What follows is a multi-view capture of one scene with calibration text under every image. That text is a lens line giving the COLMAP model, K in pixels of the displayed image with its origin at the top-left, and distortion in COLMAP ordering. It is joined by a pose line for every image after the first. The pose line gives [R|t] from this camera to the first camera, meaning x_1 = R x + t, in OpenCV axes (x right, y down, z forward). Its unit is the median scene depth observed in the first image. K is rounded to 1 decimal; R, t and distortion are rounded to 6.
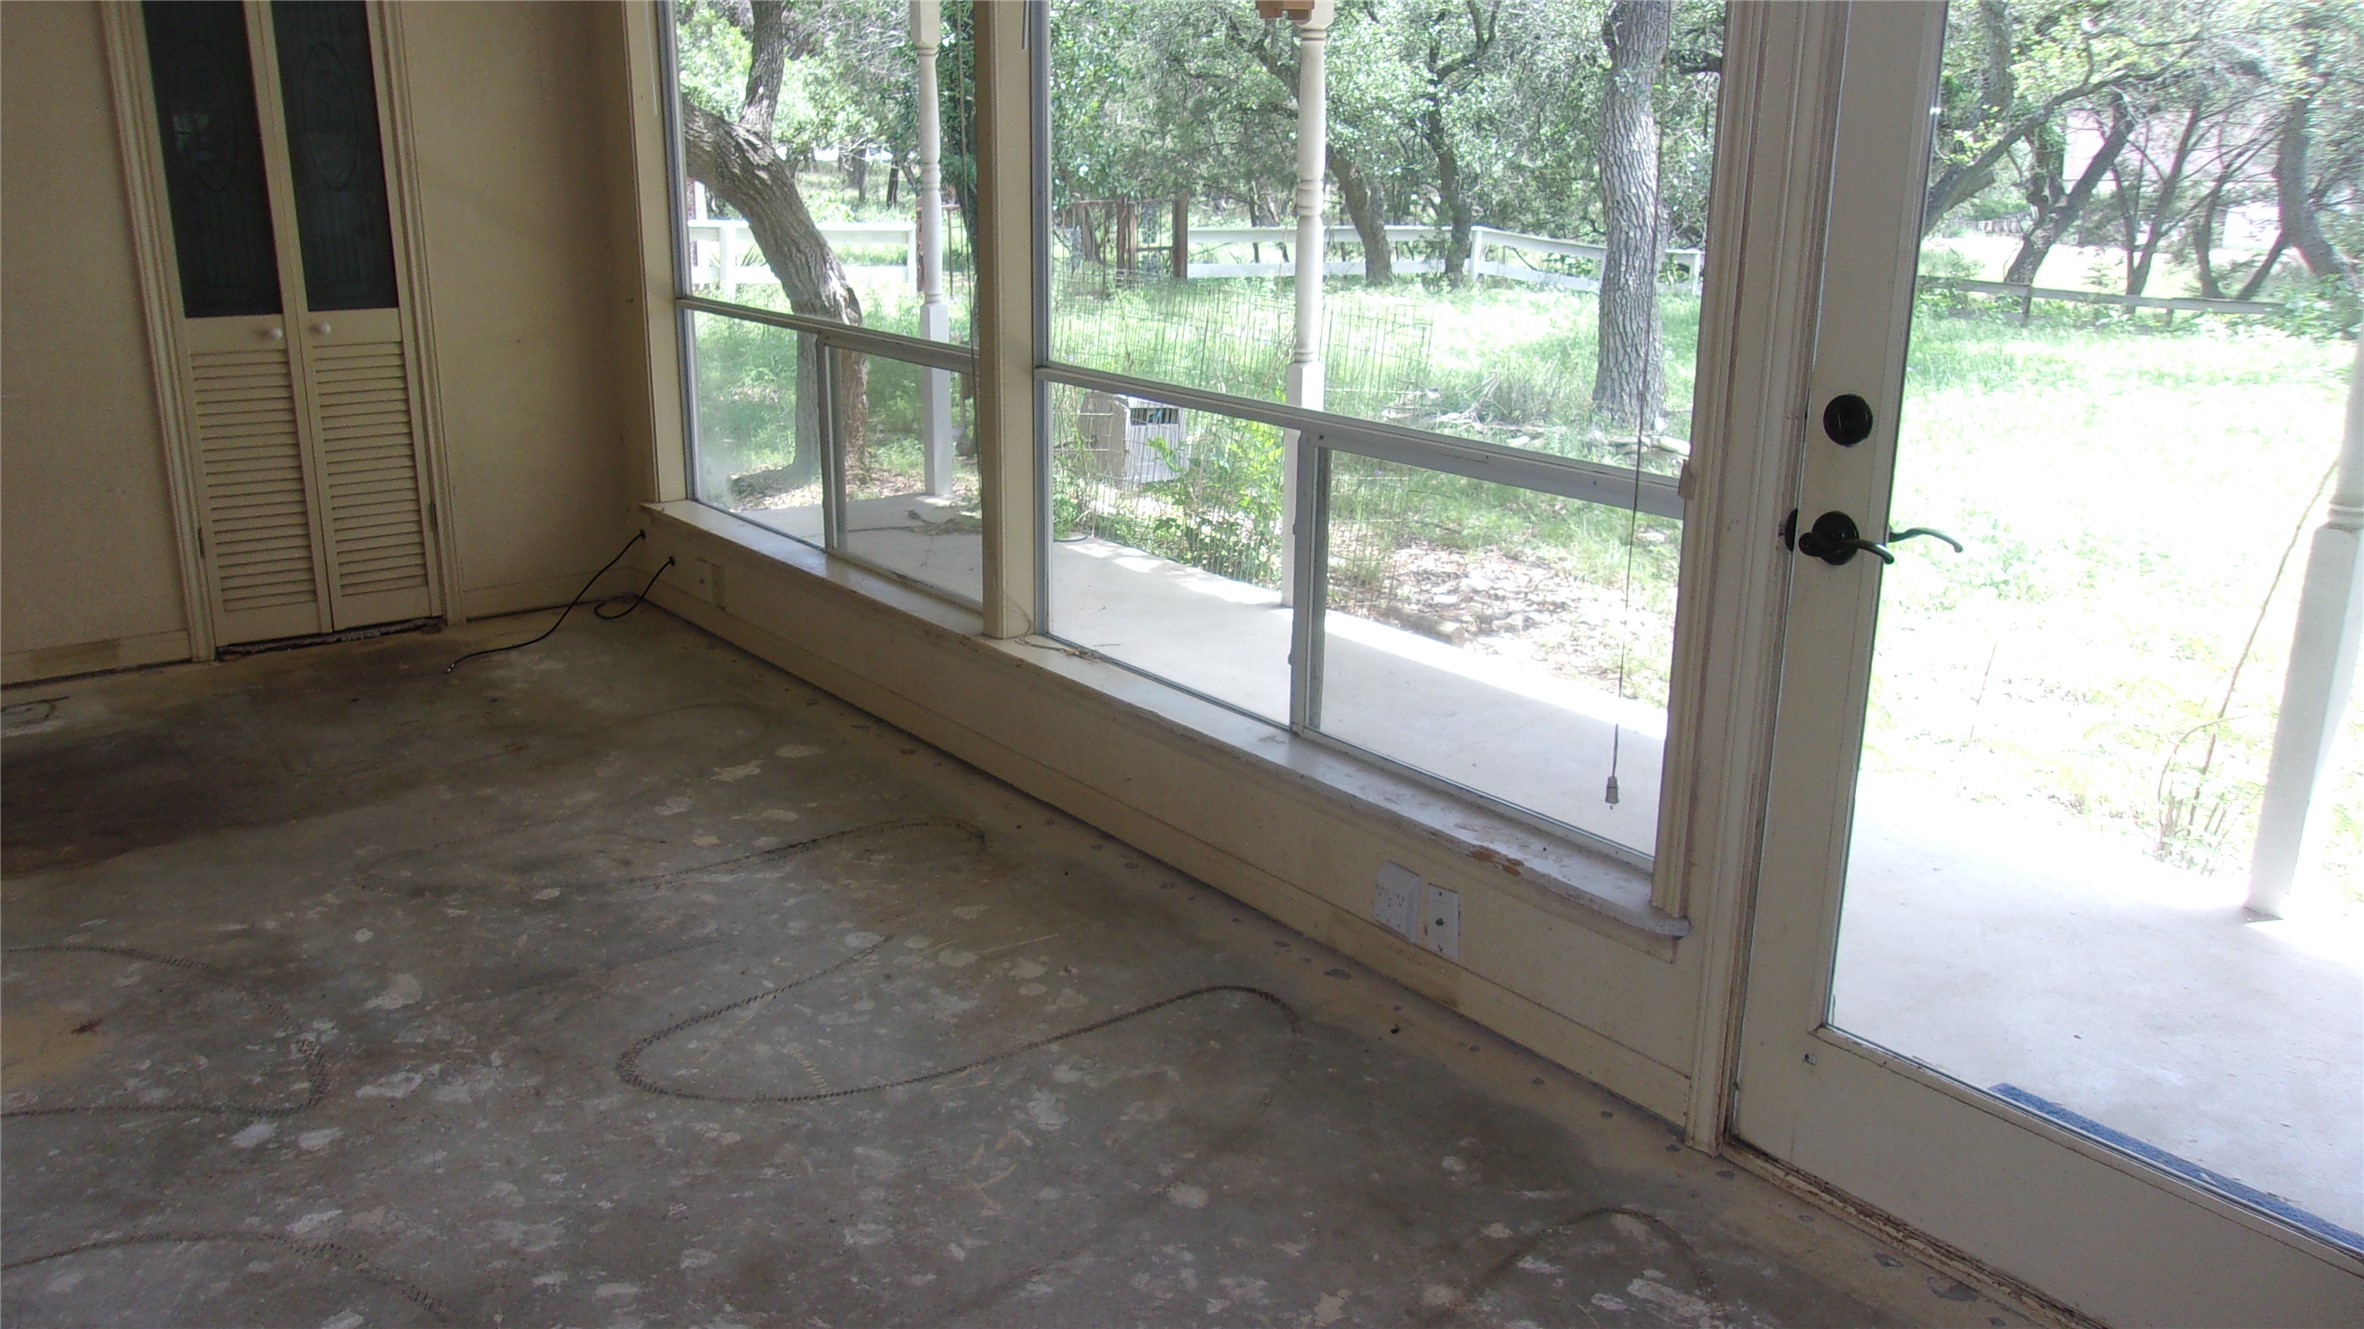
lens RADIAL K [[1901.5, 0, 1175.6], [0, 1901.5, 666.2], [0, 0, 1]] dist [-0.022554, 0.081729]
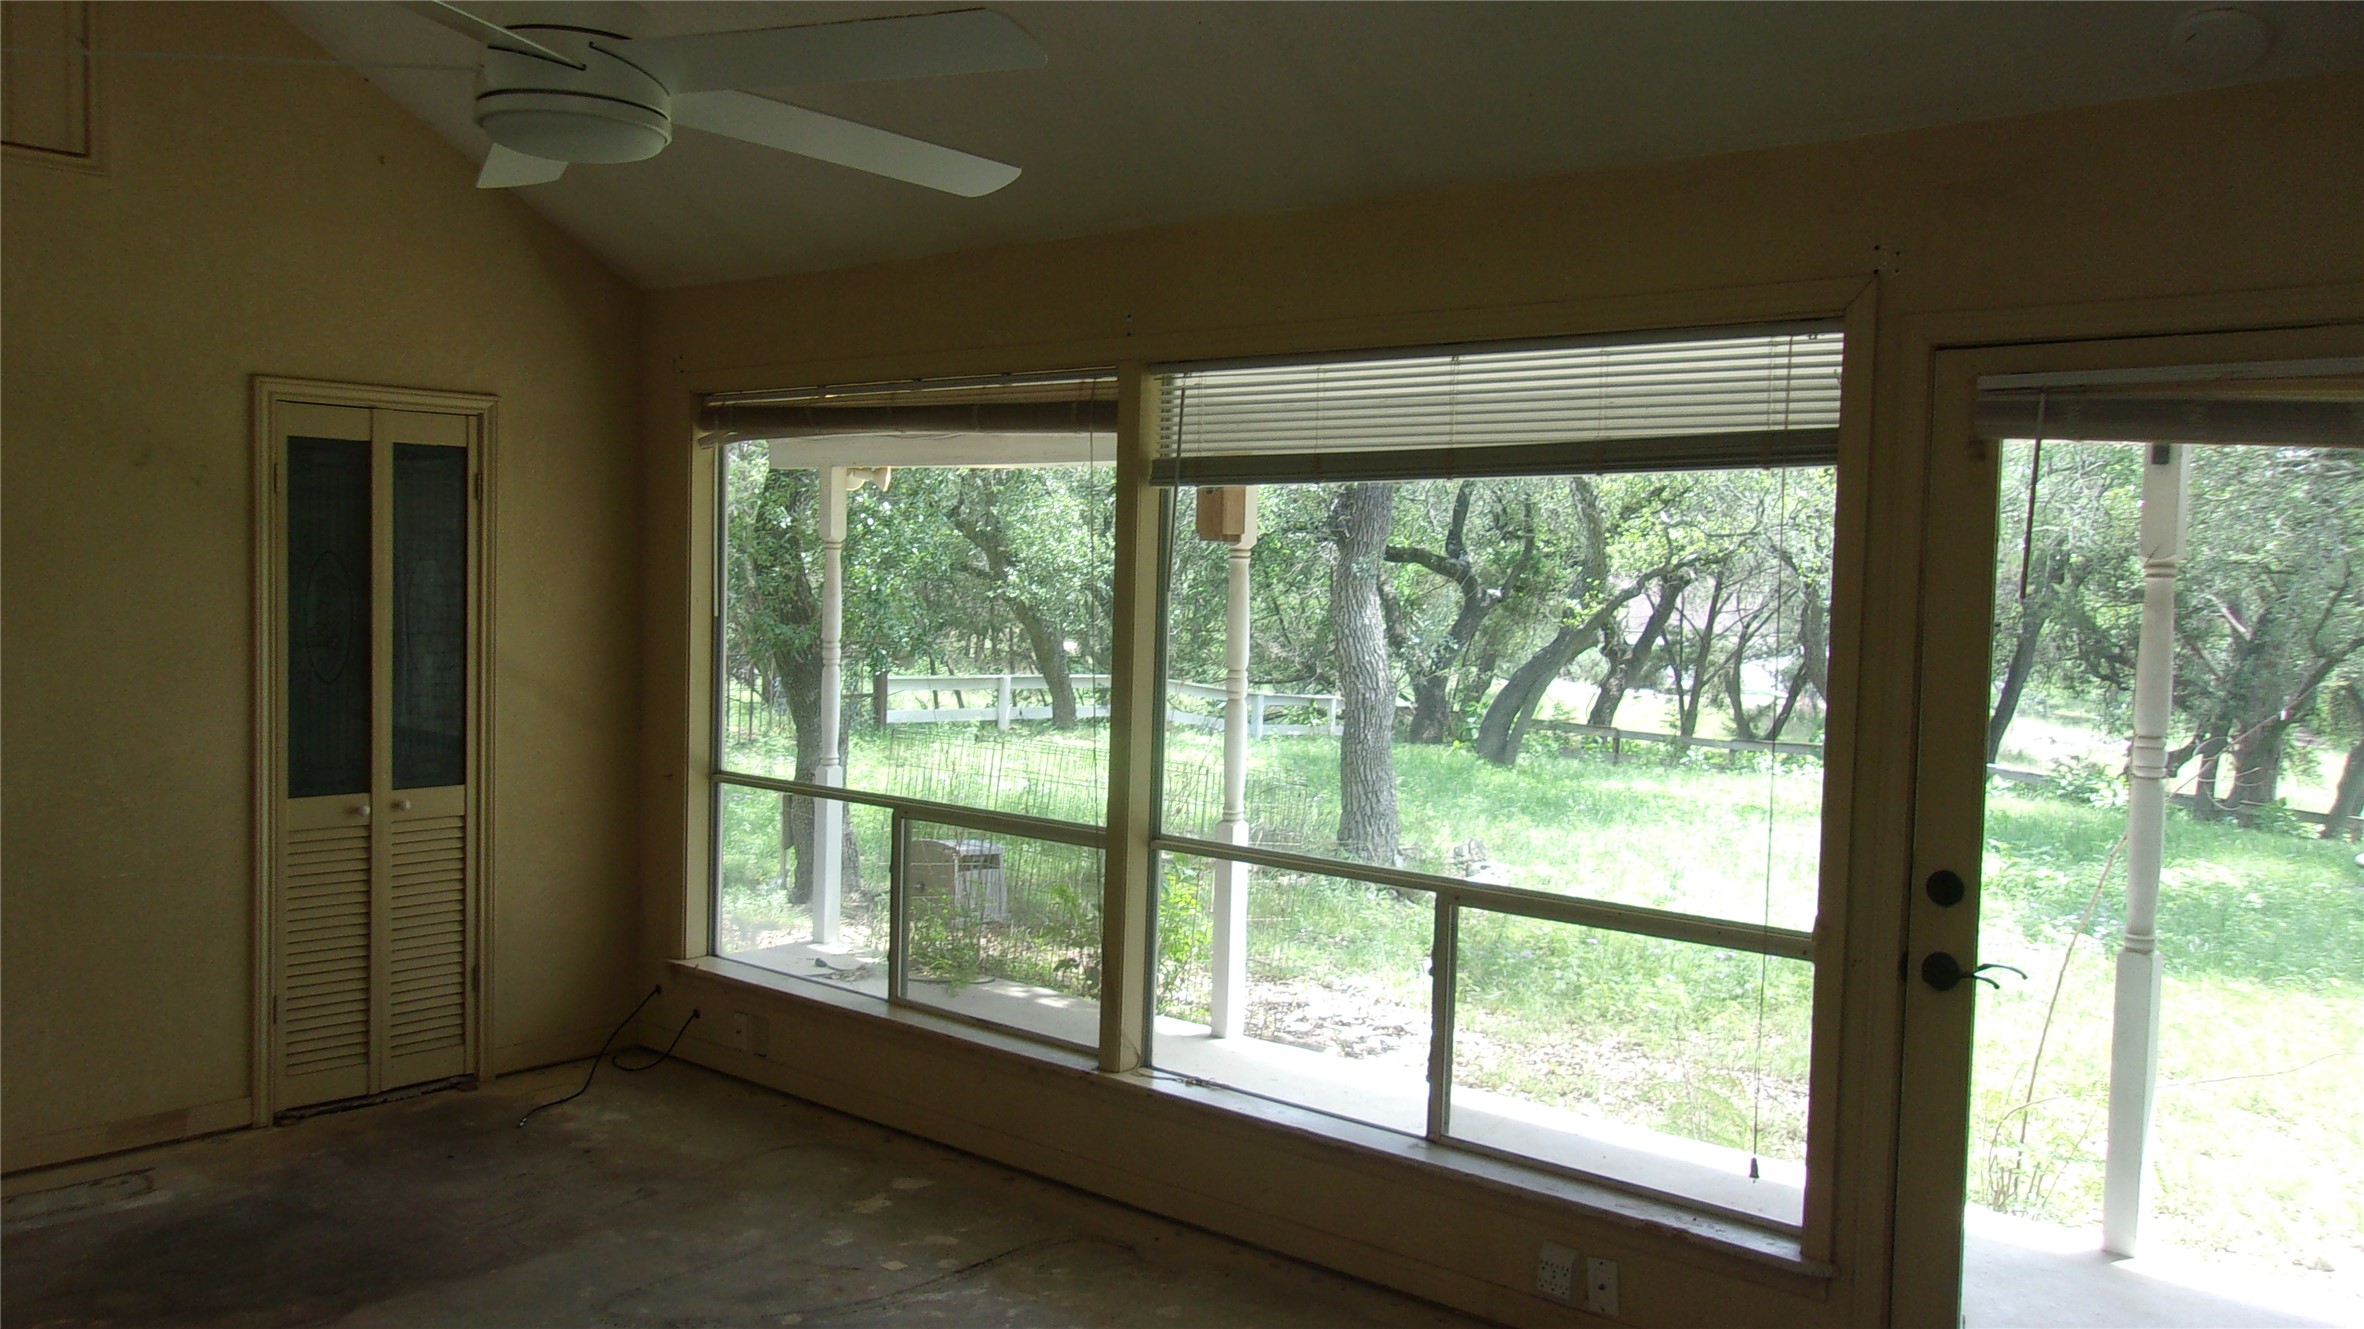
lens RADIAL K [[1901.5, 0, 1175.6], [0, 1901.5, 666.2], [0, 0, 1]] dist [-0.022554, 0.081729]
pose [[0.977033, 0.008087, 0.212937, -0.246284], [0.039607, 0.974974, -0.218761, -0.001076], [-0.209377, 0.222170, 0.952261, -0.136395]]
